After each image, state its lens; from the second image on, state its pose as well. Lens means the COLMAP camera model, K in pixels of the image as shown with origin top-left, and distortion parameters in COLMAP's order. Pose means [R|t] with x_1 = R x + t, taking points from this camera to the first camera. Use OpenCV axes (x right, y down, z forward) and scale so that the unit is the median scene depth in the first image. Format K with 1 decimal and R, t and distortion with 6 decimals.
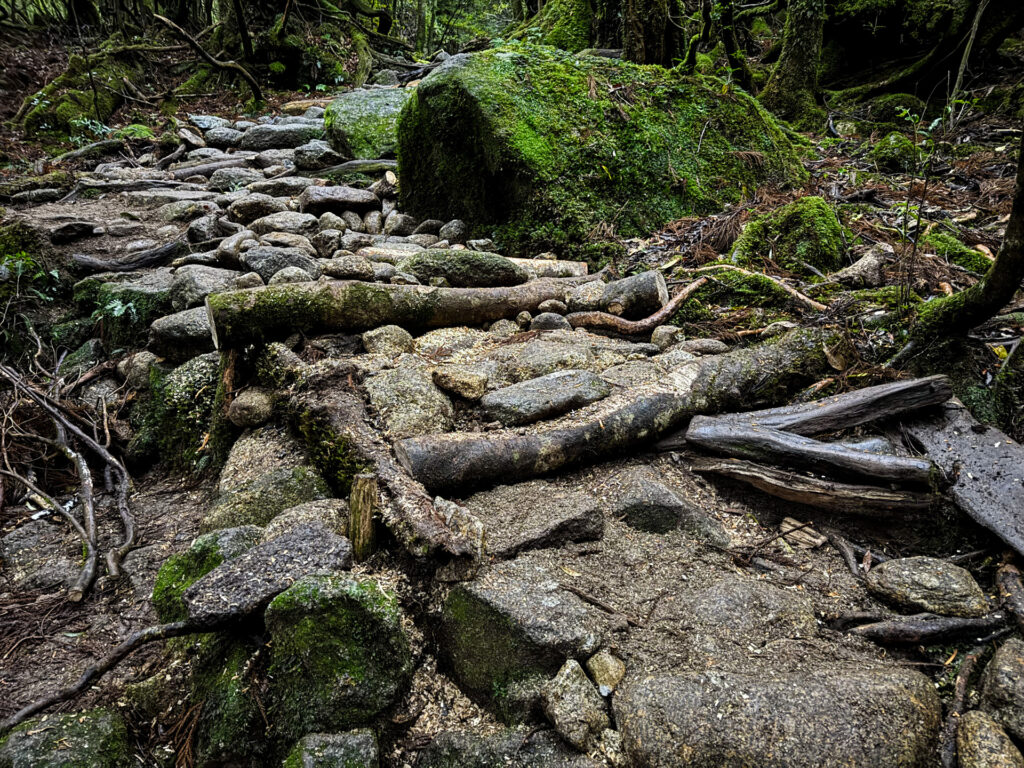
lens RADIAL K [[709.7, 0, 512.0], [0, 709.7, 384.0], [0, 0, 1]] dist [0.058703, -0.085526]
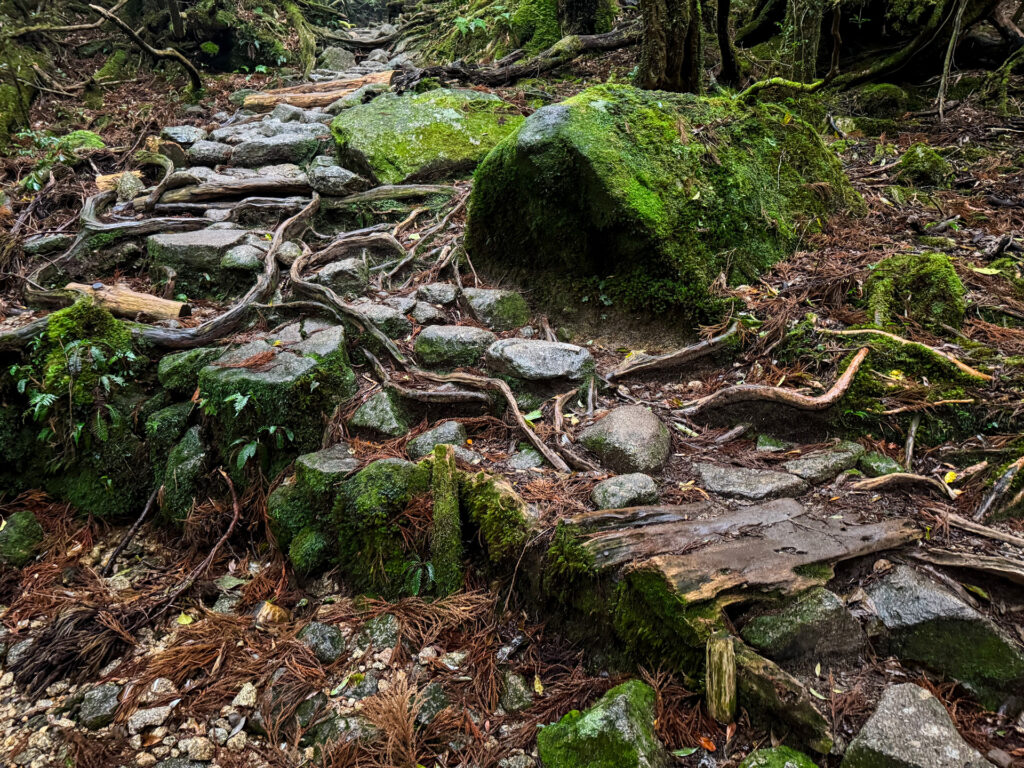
lens RADIAL K [[709.7, 0, 512.0], [0, 709.7, 384.0], [0, 0, 1]] dist [0.058703, -0.085526]
pose [[0.987560, -0.086360, 0.131404, -0.195047], [0.075978, 0.993726, 0.082079, -0.111777], [-0.137668, -0.071074, 0.987925, 0.011340]]
